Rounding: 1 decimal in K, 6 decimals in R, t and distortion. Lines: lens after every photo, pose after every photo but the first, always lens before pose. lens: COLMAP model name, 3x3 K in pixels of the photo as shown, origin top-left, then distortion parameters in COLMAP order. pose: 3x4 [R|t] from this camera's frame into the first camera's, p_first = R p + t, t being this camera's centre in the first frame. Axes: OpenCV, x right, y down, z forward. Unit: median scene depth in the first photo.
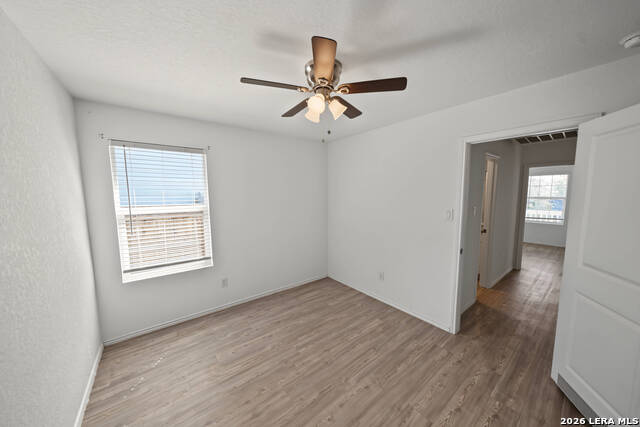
lens RADIAL K [[216.3, 0, 315.8], [0, 216.3, 214.1], [0, 0, 1]] dist [-0.000153, -0.001915]
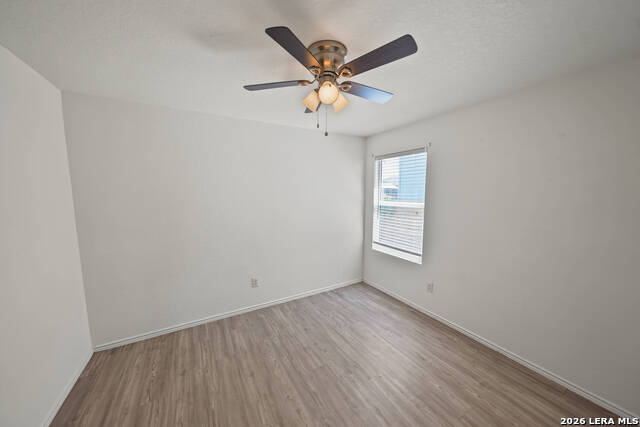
lens RADIAL K [[216.3, 0, 315.8], [0, 216.3, 214.1], [0, 0, 1]] dist [-0.000153, -0.001915]
pose [[-0.134385, 0.105085, -0.985341, 0.674422], [-0.095704, 0.988336, 0.118457, -0.074459], [0.986297, 0.110220, -0.122760, 0.766346]]
